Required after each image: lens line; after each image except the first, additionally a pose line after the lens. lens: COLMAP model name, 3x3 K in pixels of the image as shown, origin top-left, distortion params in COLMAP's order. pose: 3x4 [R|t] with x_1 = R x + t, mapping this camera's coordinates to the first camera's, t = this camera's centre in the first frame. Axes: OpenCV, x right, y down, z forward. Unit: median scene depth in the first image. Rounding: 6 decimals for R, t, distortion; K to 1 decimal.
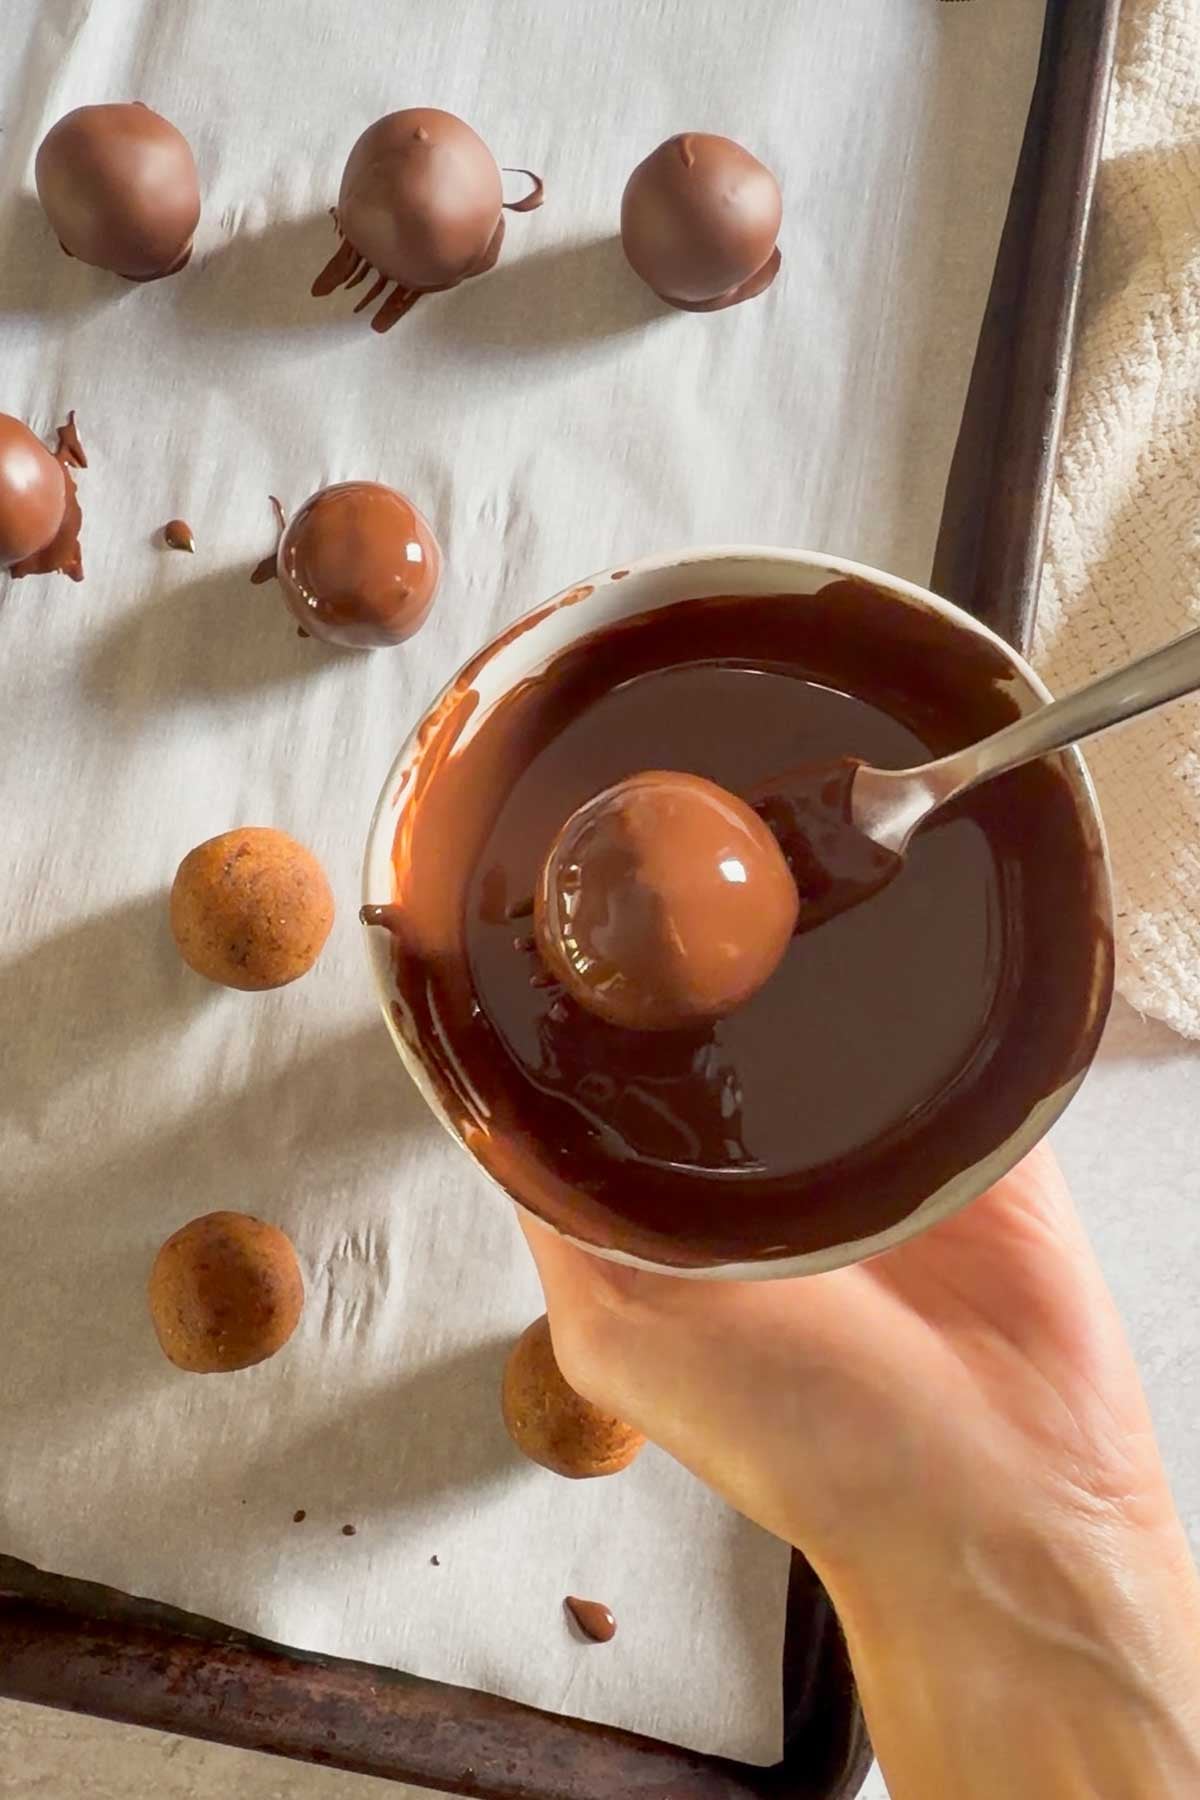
lens RADIAL K [[1569.4, 0, 600.0], [0, 1569.4, 900.0], [0, 0, 1]] dist [0.070512, 0.022165]
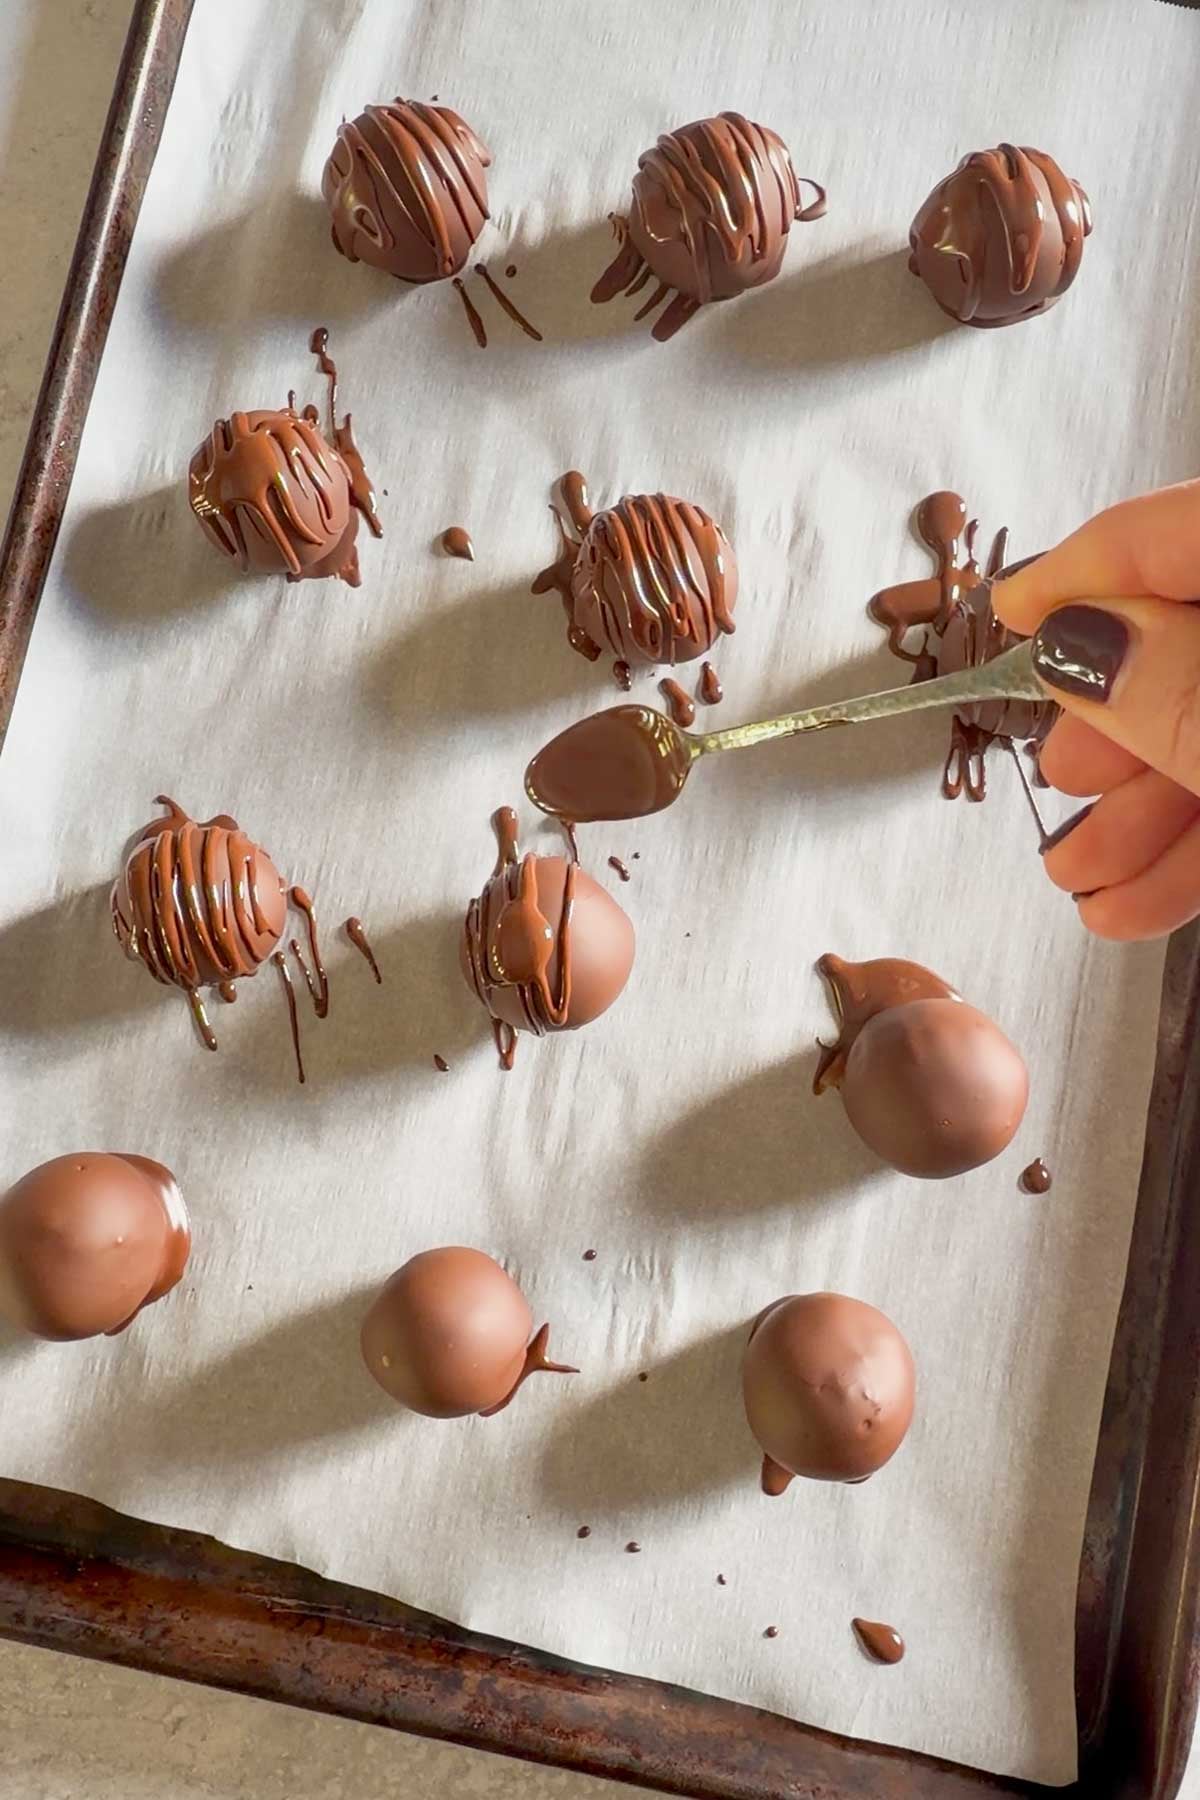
lens RADIAL K [[1569.4, 0, 600.0], [0, 1569.4, 900.0], [0, 0, 1]] dist [0.070512, 0.022165]
pose [[0.999335, 0.019890, 0.030549, -0.203110], [-0.020293, 0.999710, 0.012928, -0.021223], [-0.030283, -0.013539, 0.999450, 0.008026]]
